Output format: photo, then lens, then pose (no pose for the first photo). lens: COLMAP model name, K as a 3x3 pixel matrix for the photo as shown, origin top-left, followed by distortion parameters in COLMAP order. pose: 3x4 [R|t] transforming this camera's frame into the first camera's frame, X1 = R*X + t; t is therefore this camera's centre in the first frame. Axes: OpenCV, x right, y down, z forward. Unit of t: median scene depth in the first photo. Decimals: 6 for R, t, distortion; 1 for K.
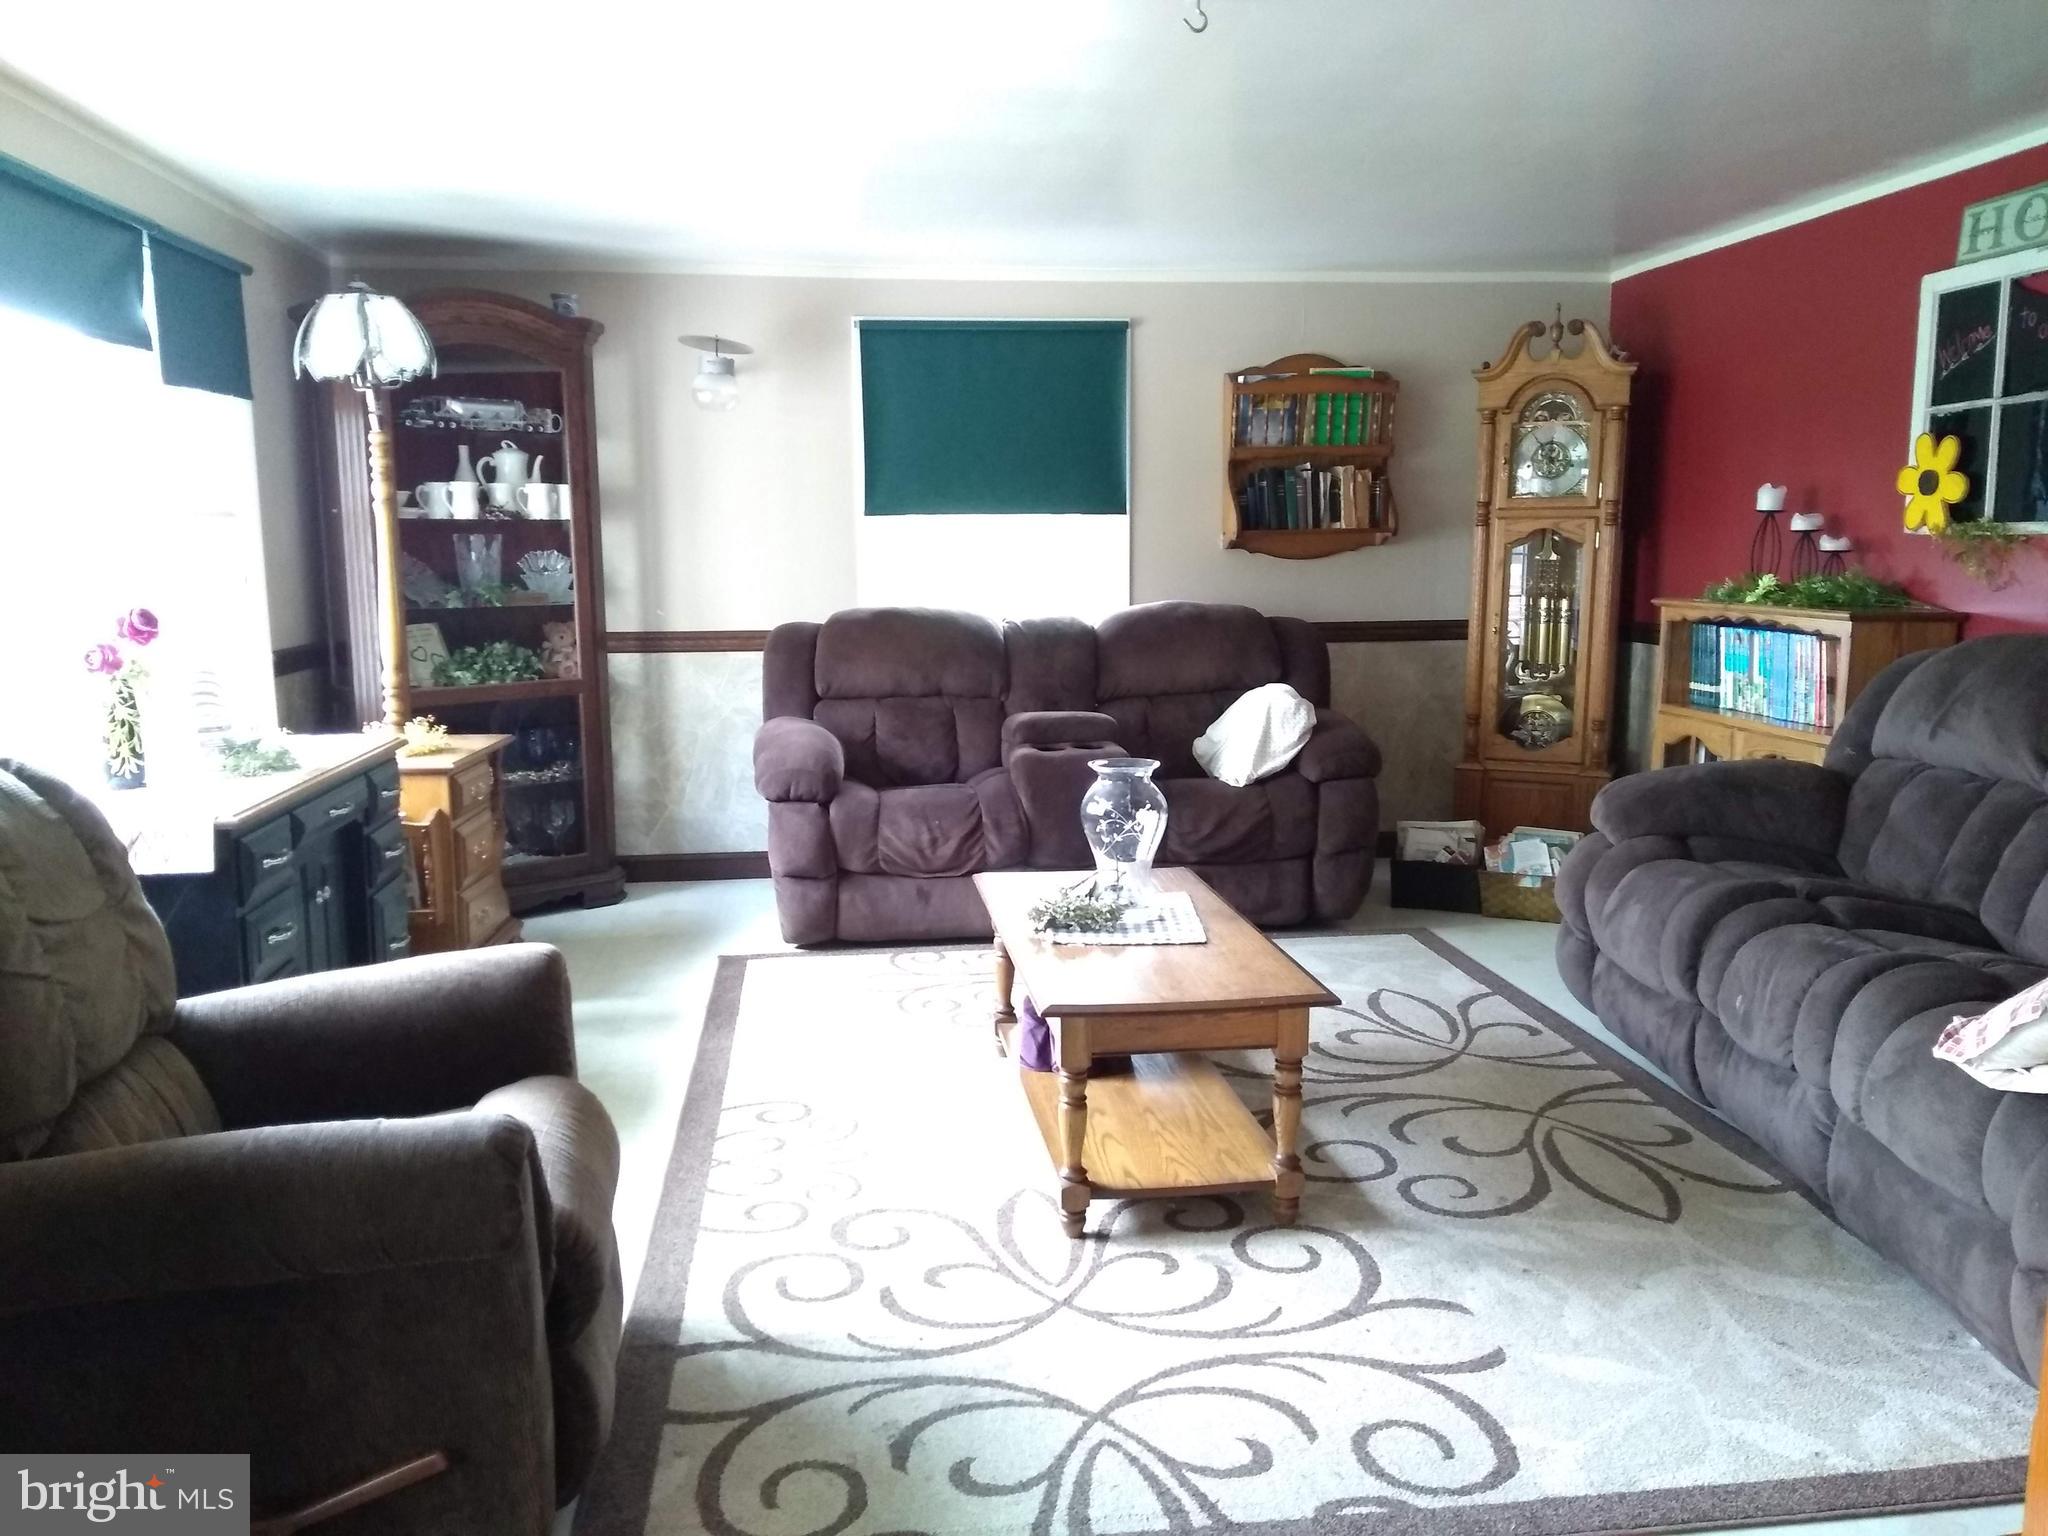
lens RADIAL K [[1577.7, 0, 1026.0], [0, 1577.7, 771.6], [0, 0, 1]] dist [0.094346, -0.116974]
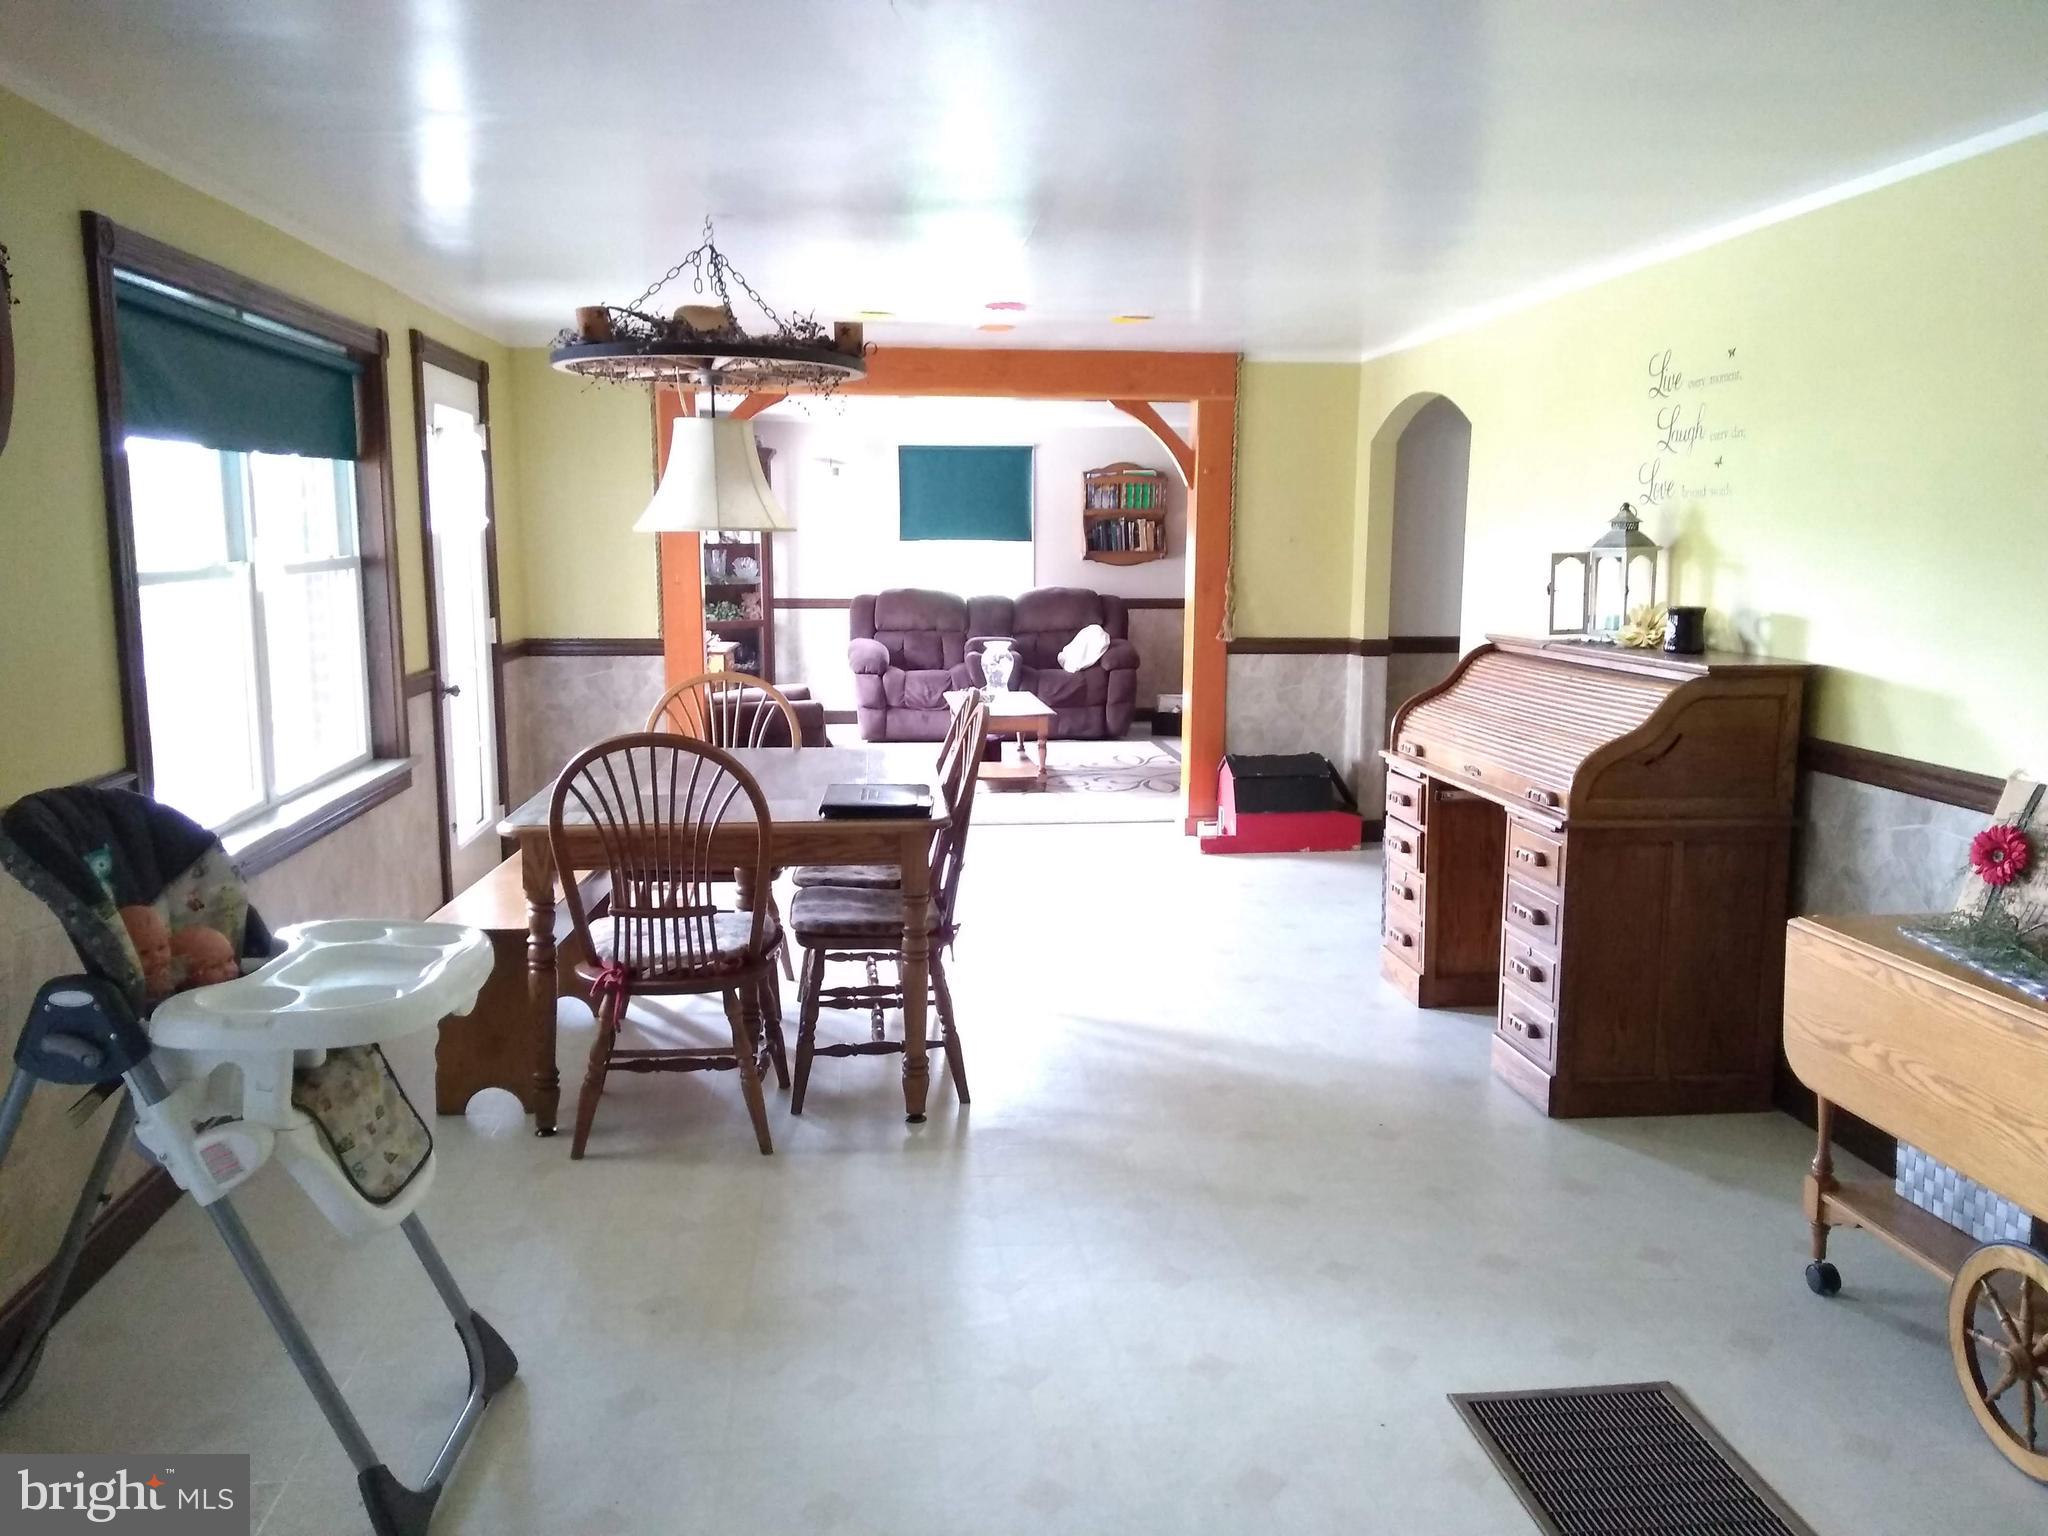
lens RADIAL K [[1577.7, 0, 1026.0], [0, 1577.7, 771.6], [0, 0, 1]] dist [0.094346, -0.116974]
pose [[0.999799, 0.013285, -0.014987, 0.096368], [-0.013229, 0.999905, 0.003820, 0.125852], [0.015036, -0.003621, 0.999880, -1.051772]]
